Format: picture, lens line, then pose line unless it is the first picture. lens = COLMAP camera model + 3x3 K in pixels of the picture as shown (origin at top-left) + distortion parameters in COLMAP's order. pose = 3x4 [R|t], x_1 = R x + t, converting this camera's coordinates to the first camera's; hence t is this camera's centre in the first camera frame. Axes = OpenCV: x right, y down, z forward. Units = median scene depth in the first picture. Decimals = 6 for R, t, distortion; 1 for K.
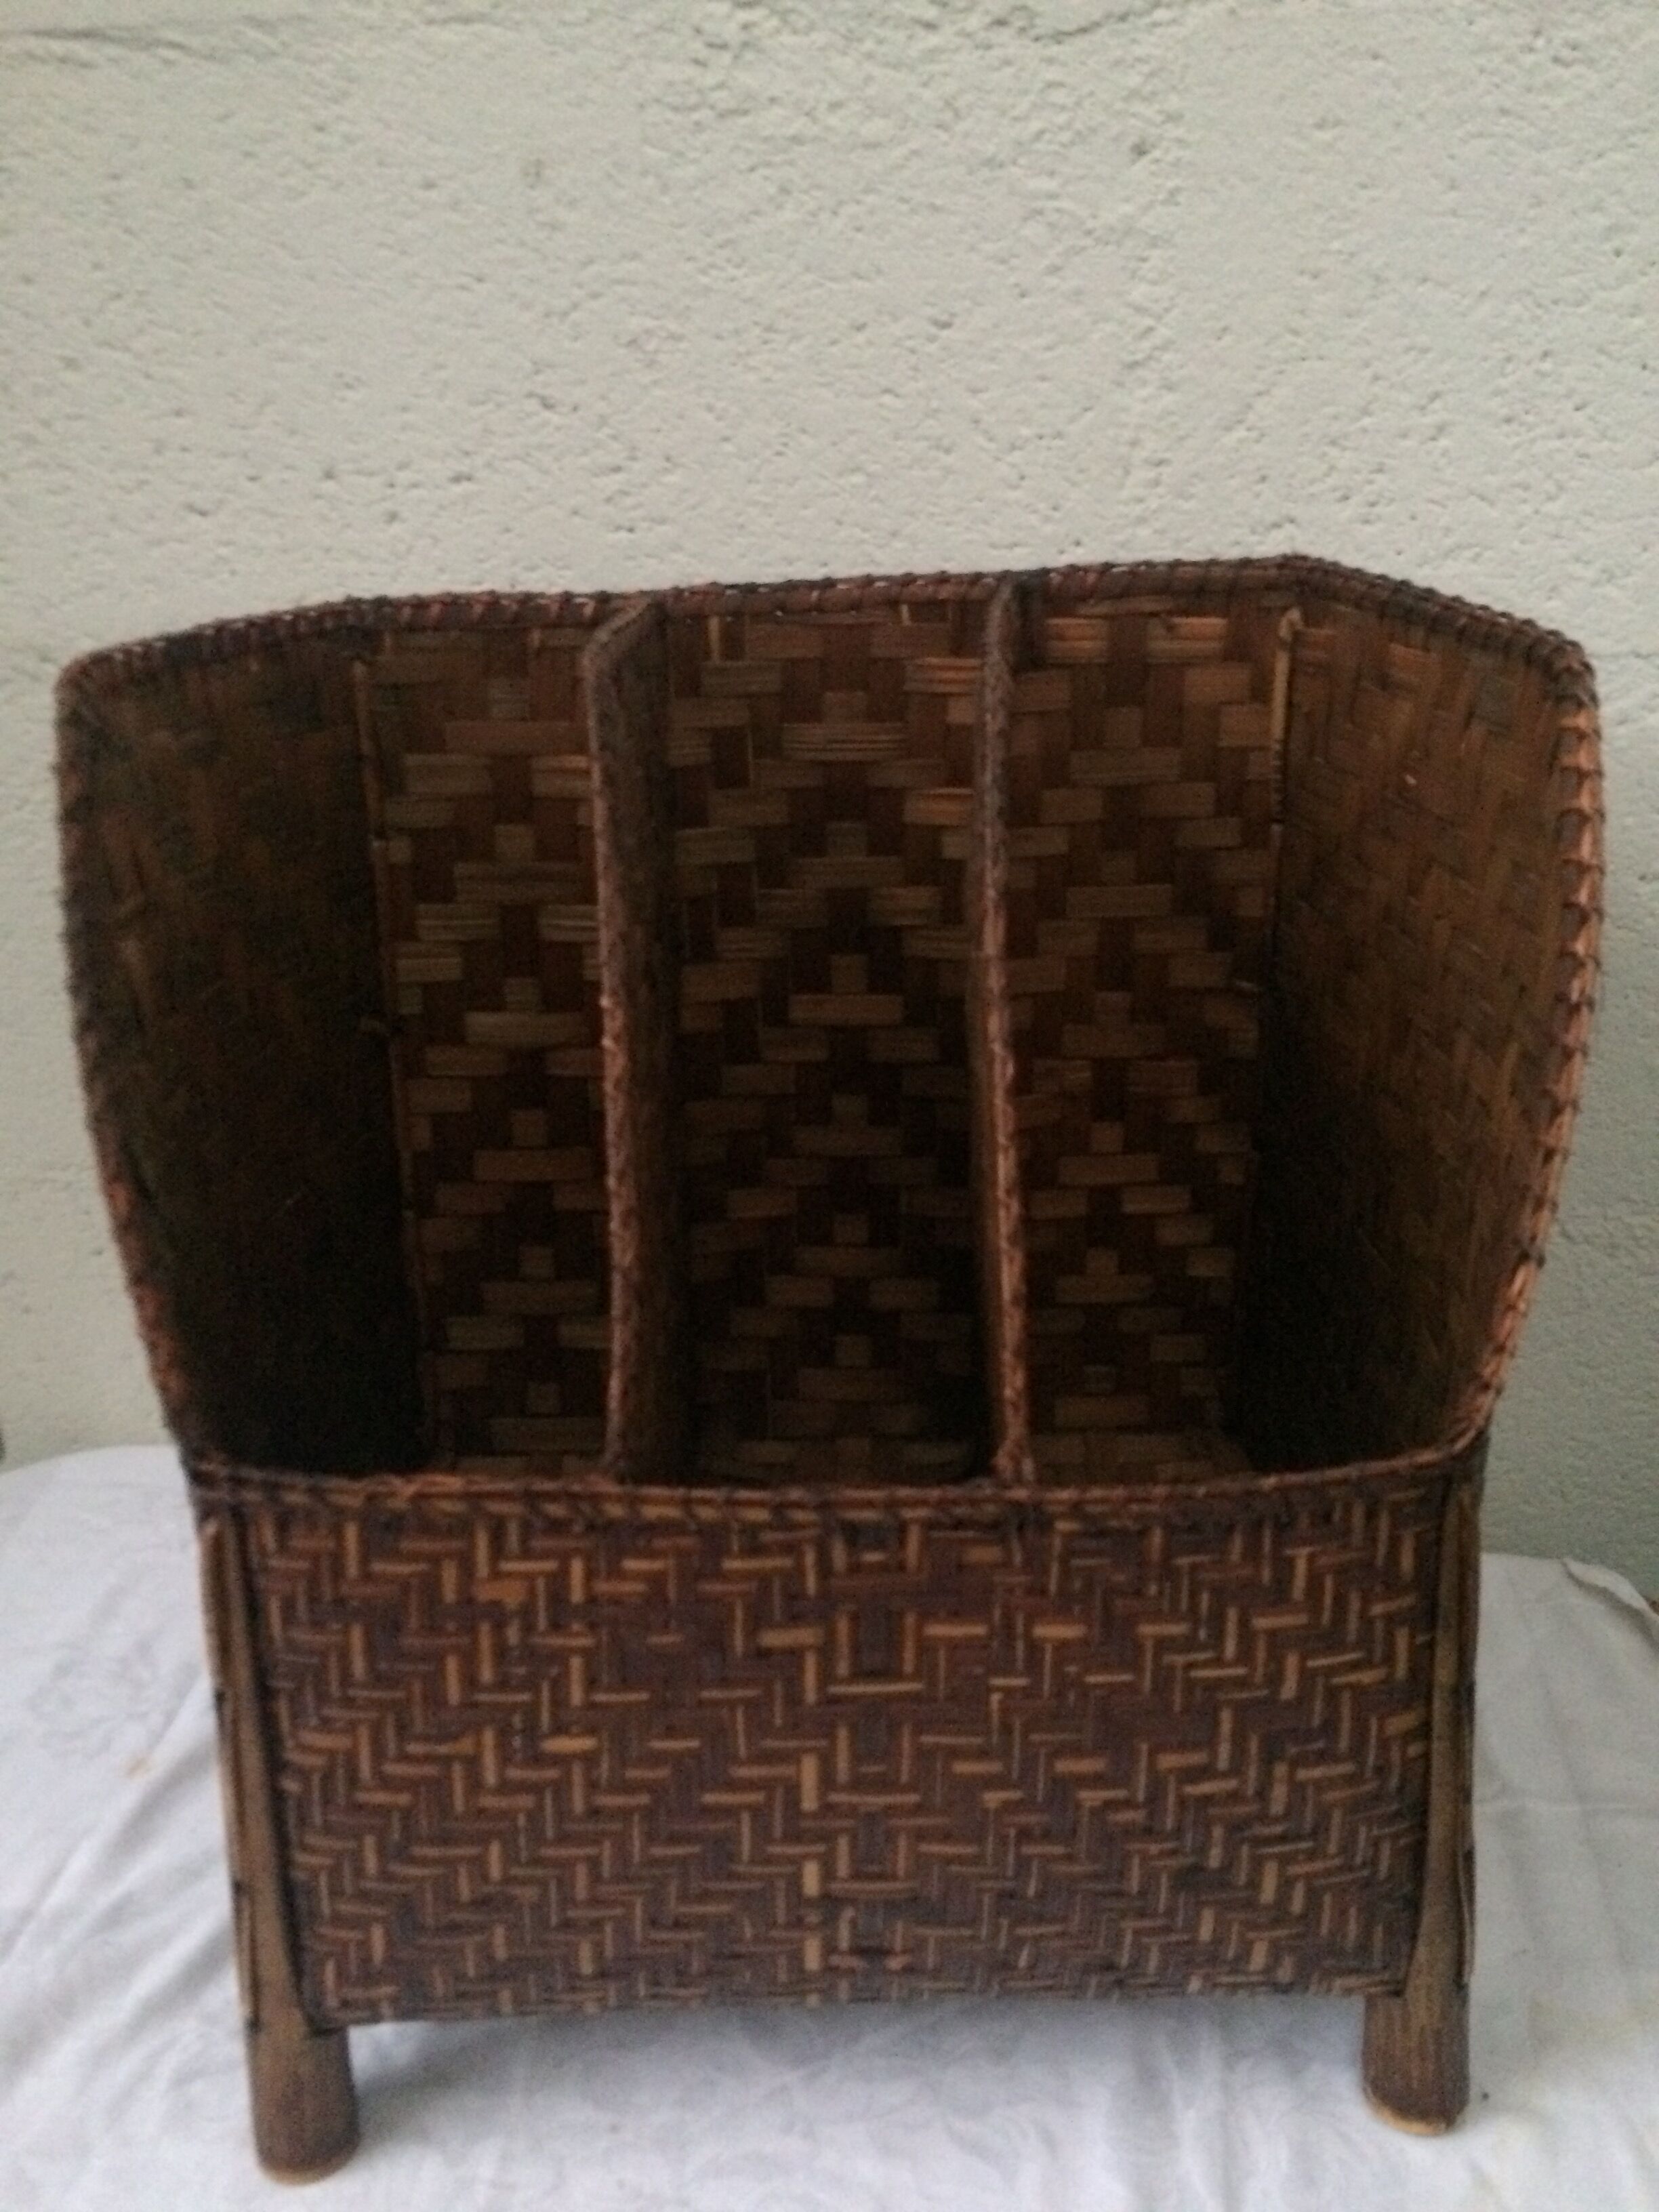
lens RADIAL K [[1879.0, 0, 843.4], [0, 1879.0, 1098.9], [0, 0, 1]] dist [0.074777, -0.131129]
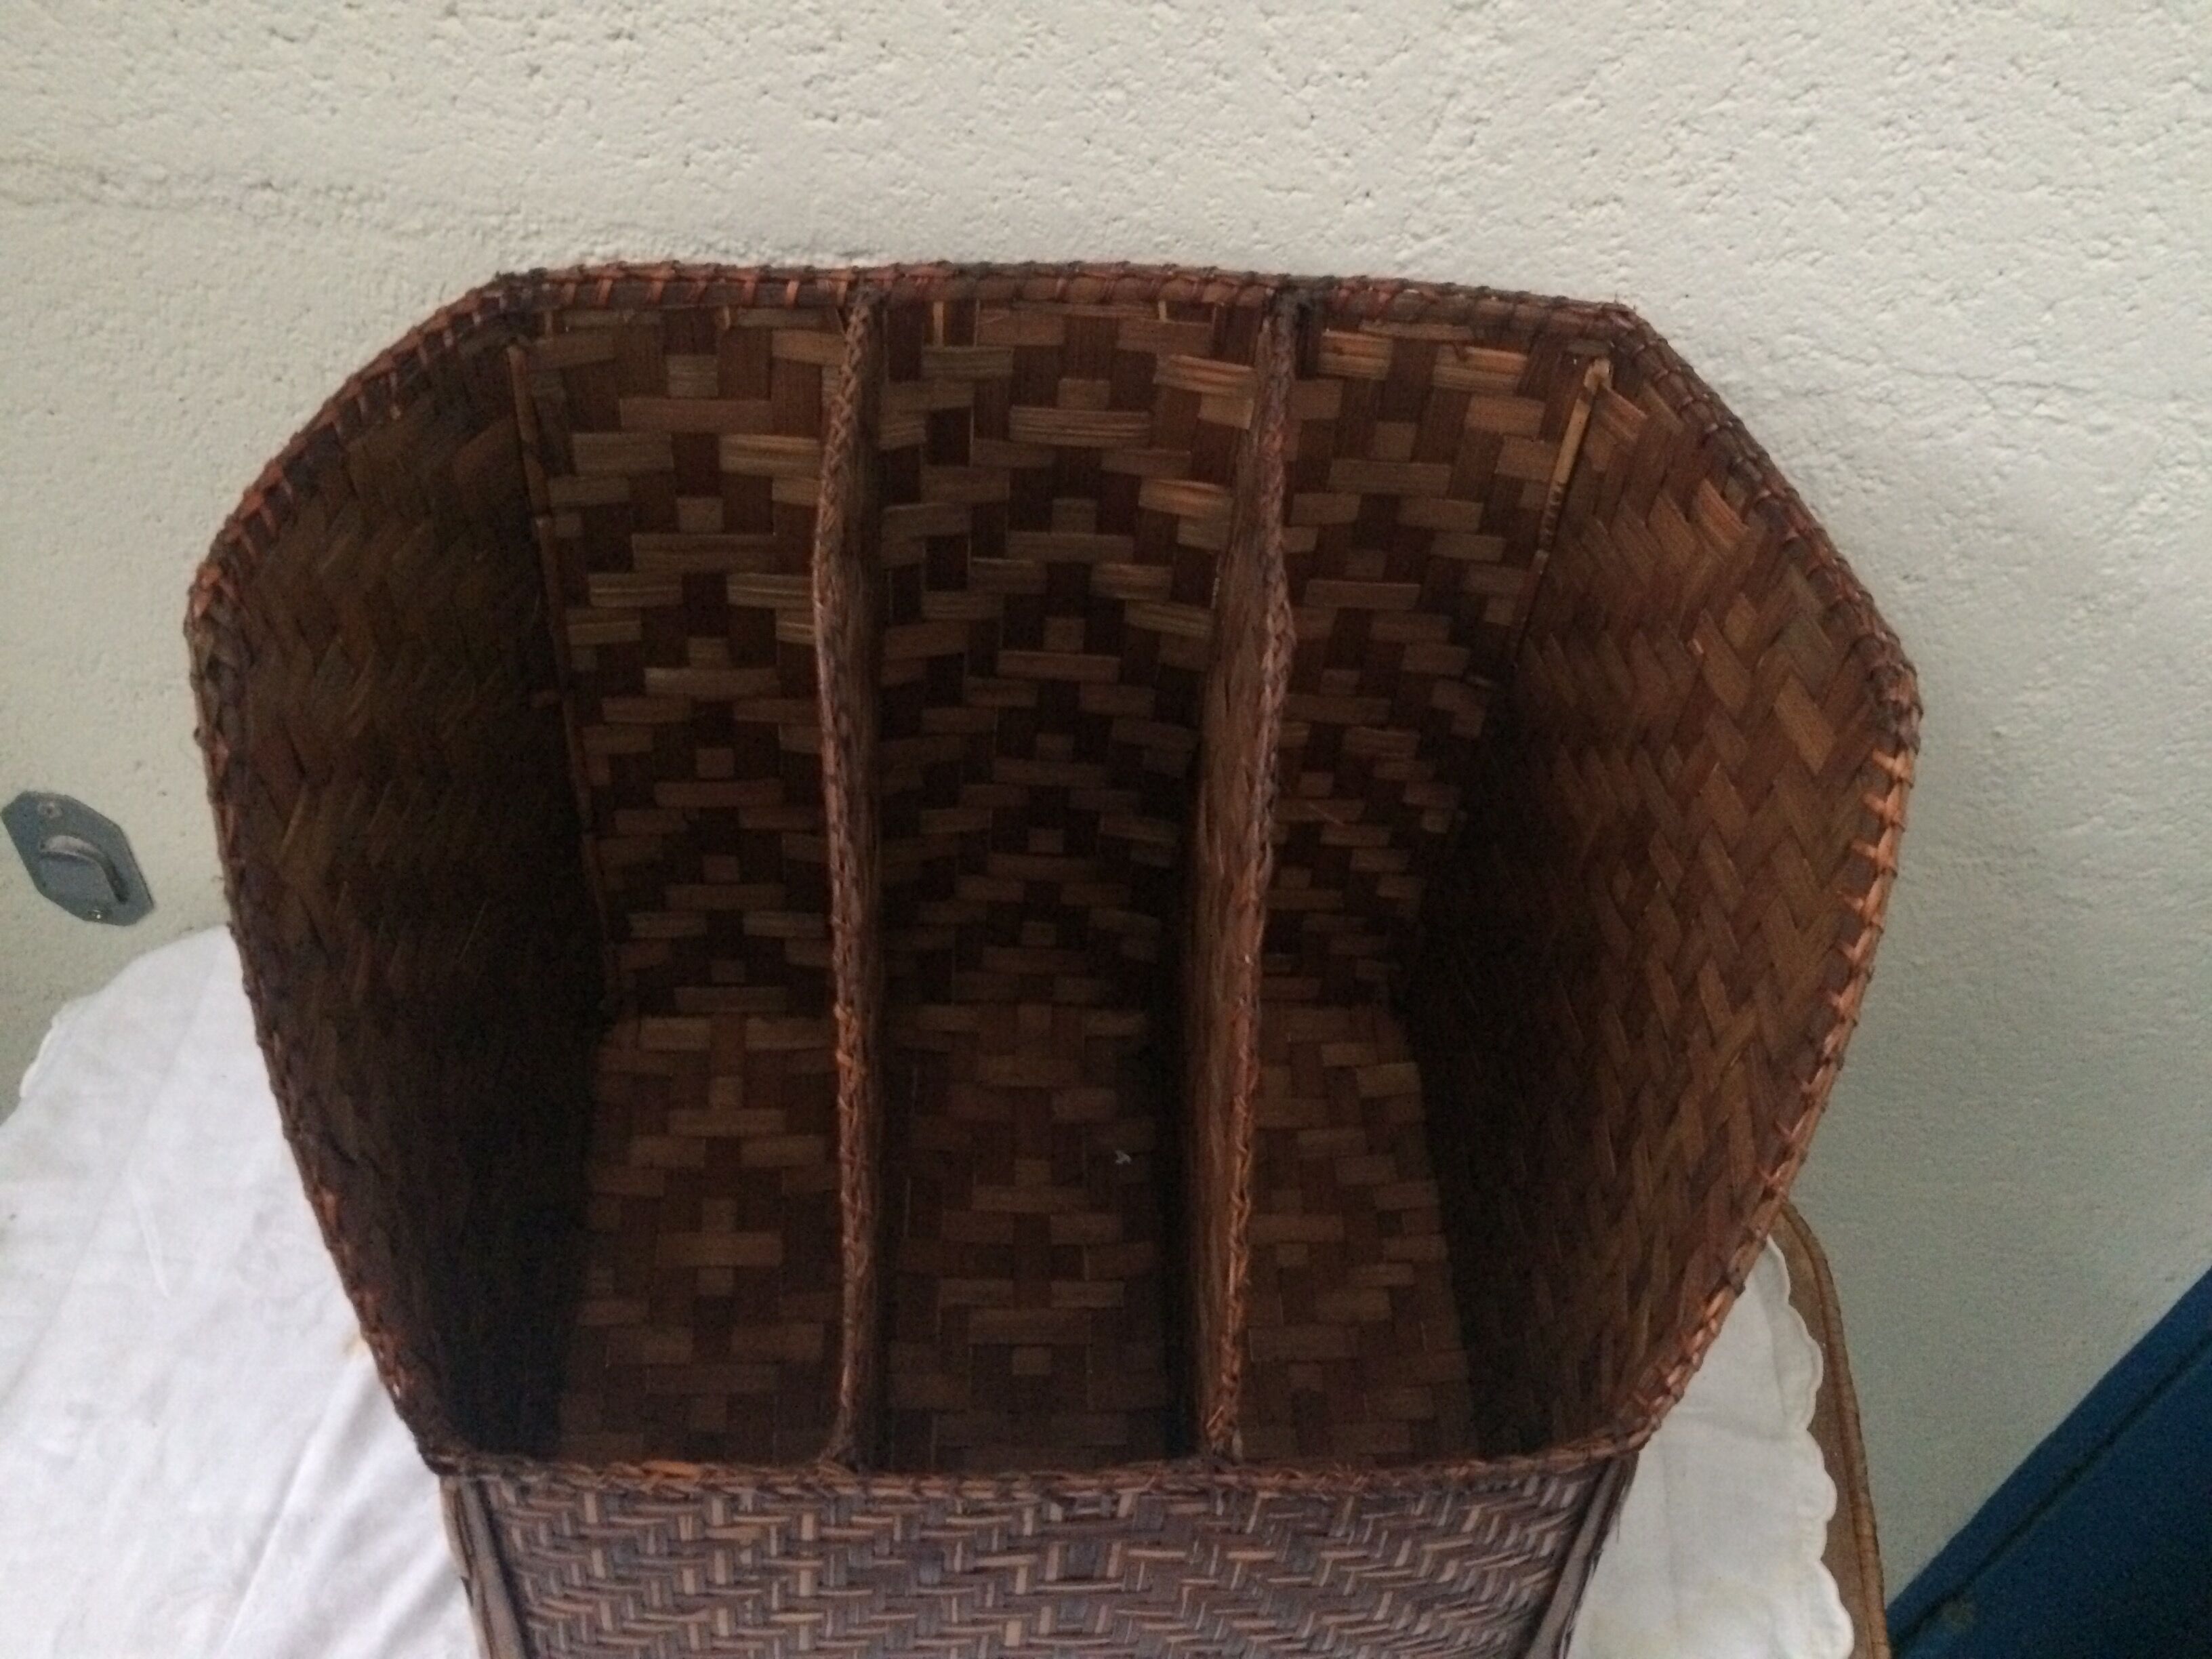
lens RADIAL K [[1879.0, 0, 1126.3], [0, 1879.0, 826.4], [0, 0, 1]] dist [0.074777, -0.131129]
pose [[0.994515, 0.039212, 0.096966, -0.057136], [-0.075270, 0.912017, 0.403186, -0.383889], [-0.072625, -0.408273, 0.909966, 0.123942]]
